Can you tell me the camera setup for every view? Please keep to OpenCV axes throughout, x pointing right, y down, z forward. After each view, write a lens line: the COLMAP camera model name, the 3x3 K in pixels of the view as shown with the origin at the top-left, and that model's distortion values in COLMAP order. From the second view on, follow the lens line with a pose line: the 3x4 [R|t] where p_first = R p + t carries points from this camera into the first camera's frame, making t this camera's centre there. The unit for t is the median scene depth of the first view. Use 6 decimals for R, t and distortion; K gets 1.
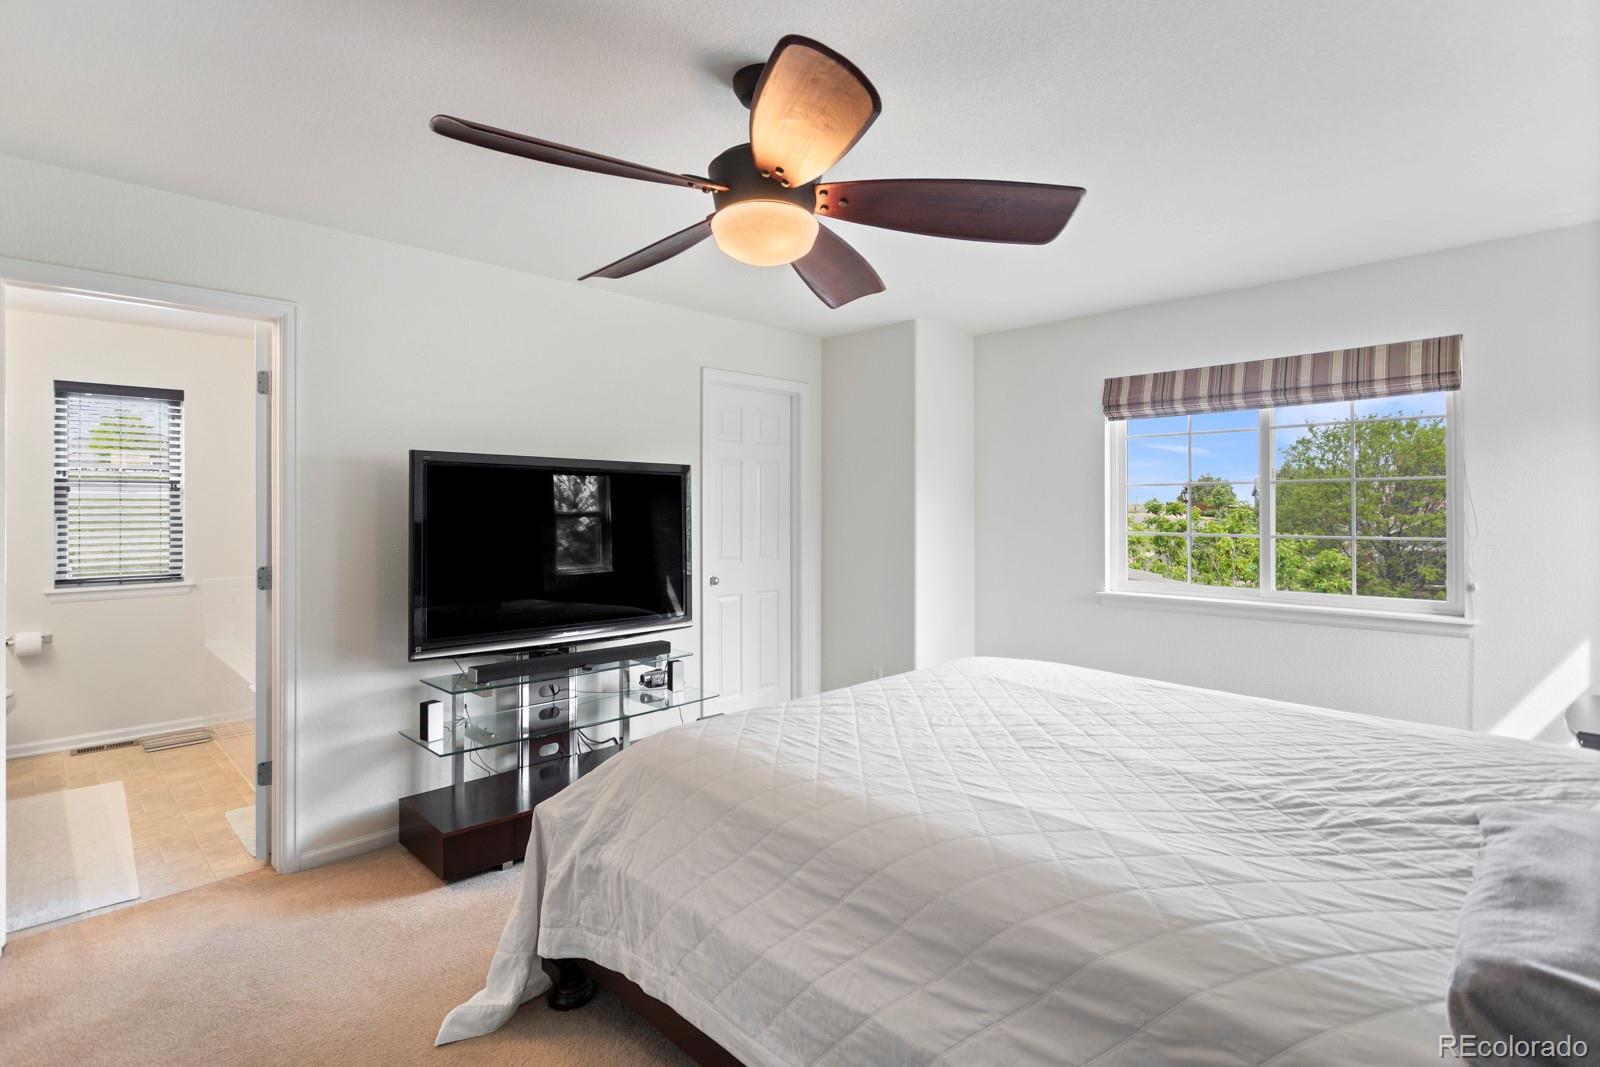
lens RADIAL K [[762.7, 0, 795.9], [0, 762.7, 510.9], [0, 0, 1]] dist [-0.009173, 0.002069]
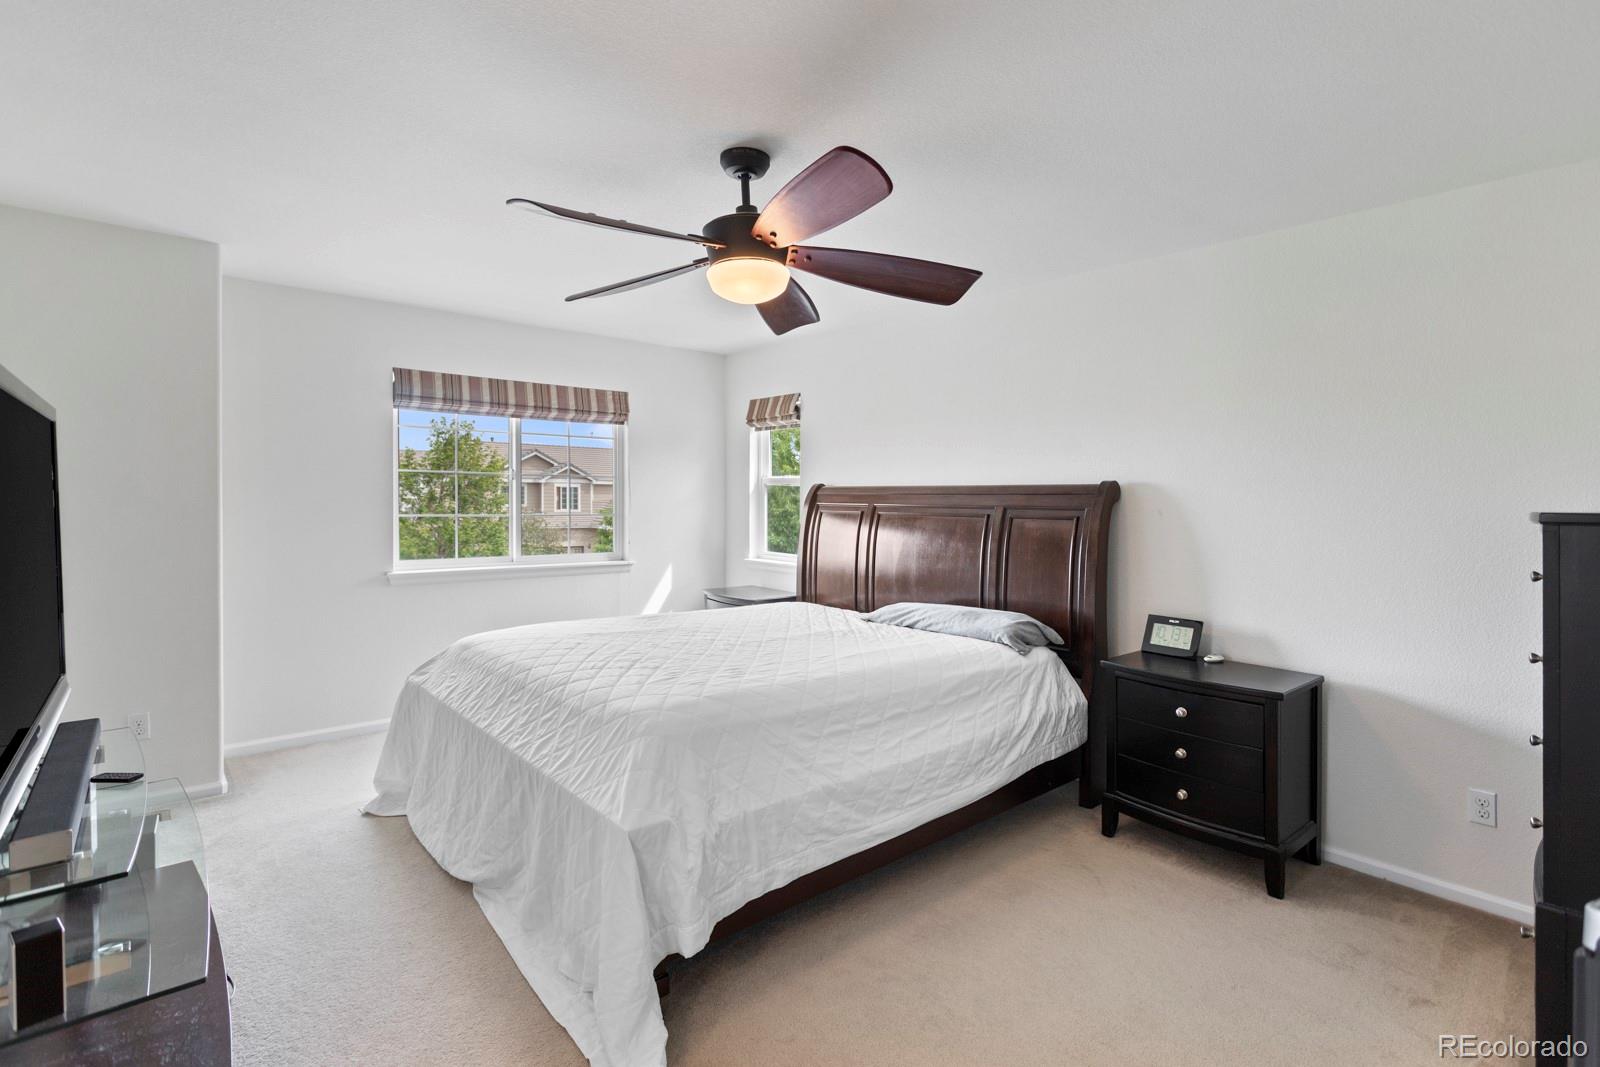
lens RADIAL K [[762.7, 0, 791.2], [0, 762.7, 522.1], [0, 0, 1]] dist [-0.009173, 0.002069]
pose [[0.088458, -0.026393, 0.995730, -1.731895], [-0.007745, 0.999600, 0.027184, 0.014452], [-0.996050, -0.010117, 0.088218, 1.088545]]
